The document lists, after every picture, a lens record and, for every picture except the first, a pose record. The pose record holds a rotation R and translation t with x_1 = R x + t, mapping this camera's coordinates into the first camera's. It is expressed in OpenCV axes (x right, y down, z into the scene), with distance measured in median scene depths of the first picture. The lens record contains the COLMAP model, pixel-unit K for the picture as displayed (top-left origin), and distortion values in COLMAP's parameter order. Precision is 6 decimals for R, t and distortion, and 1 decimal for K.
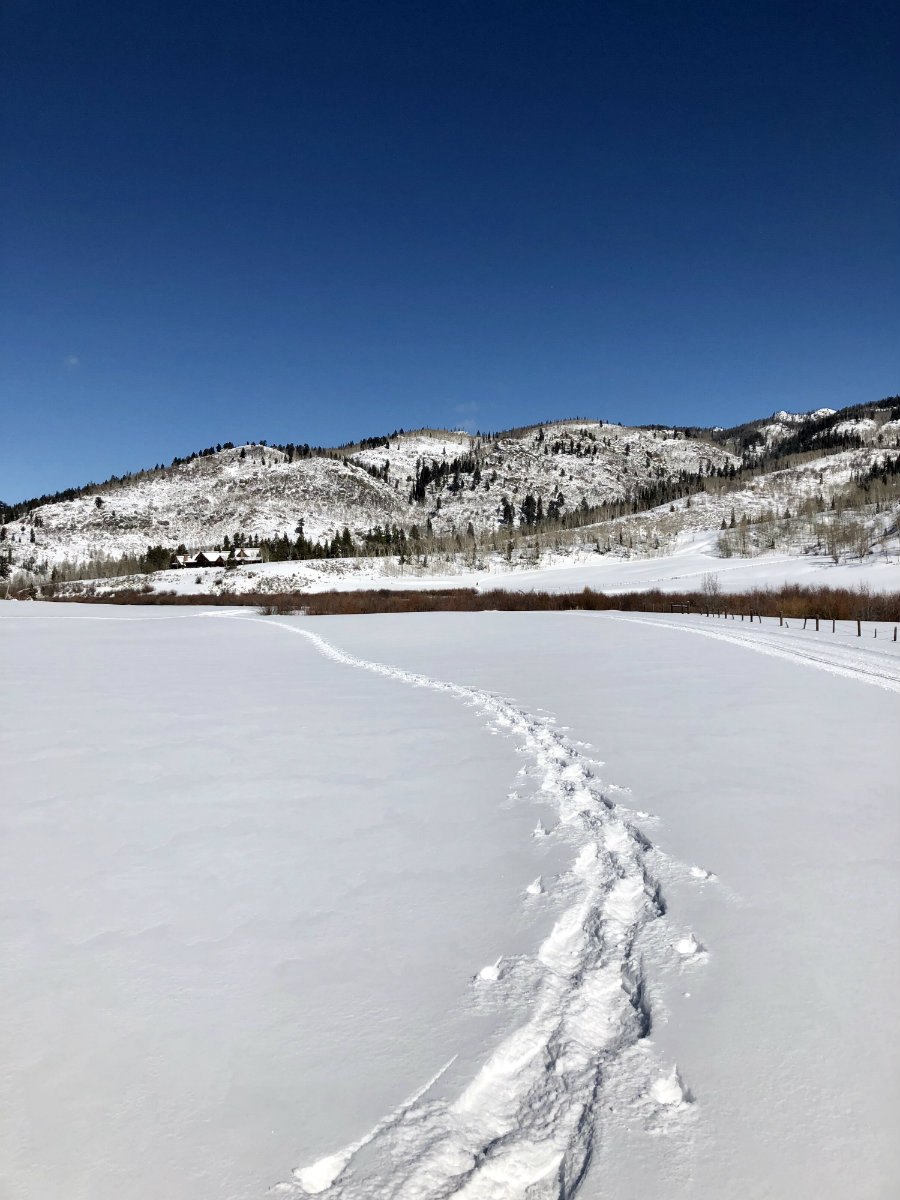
lens RADIAL K [[928.6, 0, 449.9], [0, 928.6, 600.2], [0, 0, 1]] dist [0.012143, 0.009523]
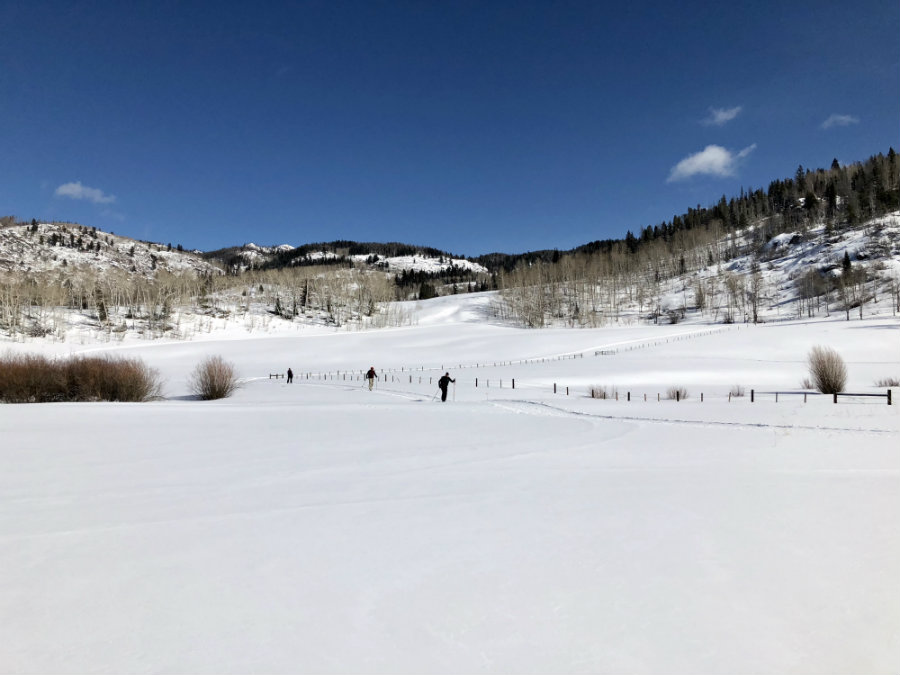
lens RADIAL K [[696.4, 0, 450.2], [0, 696.4, 337.1], [0, 0, 1]] dist [0.012143, 0.009523]
pose [[0.786661, 0.040849, 0.616032, -0.004871], [0.010634, 0.996764, -0.079674, -0.001427], [-0.617293, 0.069227, 0.783681, 0.188301]]
